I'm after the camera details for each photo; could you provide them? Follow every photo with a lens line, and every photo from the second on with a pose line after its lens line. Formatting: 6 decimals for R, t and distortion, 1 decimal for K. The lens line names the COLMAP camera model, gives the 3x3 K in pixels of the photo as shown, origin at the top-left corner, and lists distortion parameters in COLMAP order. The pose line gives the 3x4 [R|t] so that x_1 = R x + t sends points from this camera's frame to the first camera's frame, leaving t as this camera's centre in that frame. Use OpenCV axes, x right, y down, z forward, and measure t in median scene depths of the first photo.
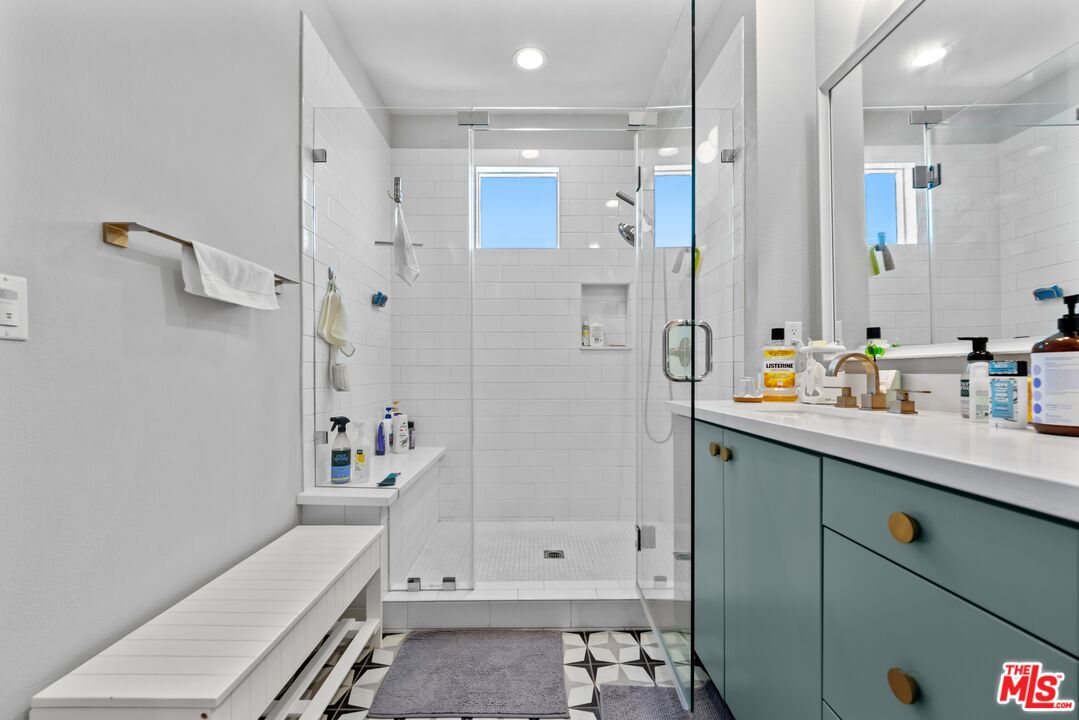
lens RADIAL K [[433.4, 0, 541.5], [0, 433.4, 366.9], [0, 0, 1]] dist [0.000171, 0.000041]
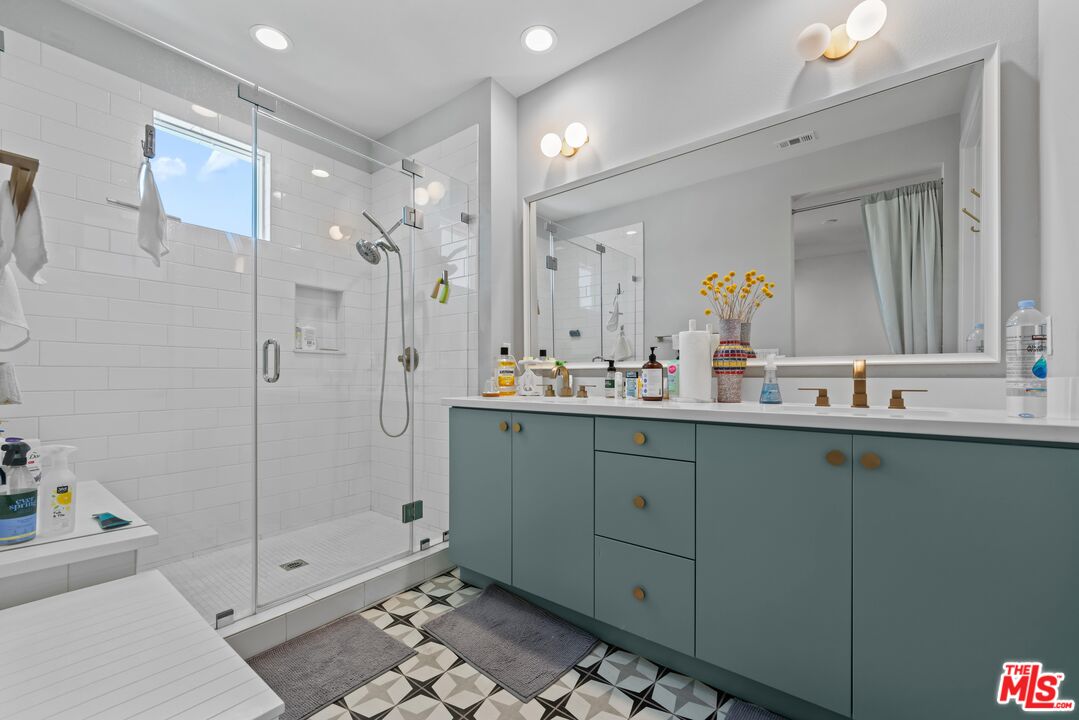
lens RADIAL K [[433.4, 0, 541.5], [0, 433.4, 366.9], [0, 0, 1]] dist [0.000171, 0.000041]
pose [[0.619263, 0.017990, 0.784978, -0.574673], [-0.011514, 0.999838, -0.013831, -0.000839], [-0.785100, -0.000473, 0.619369, -0.042967]]
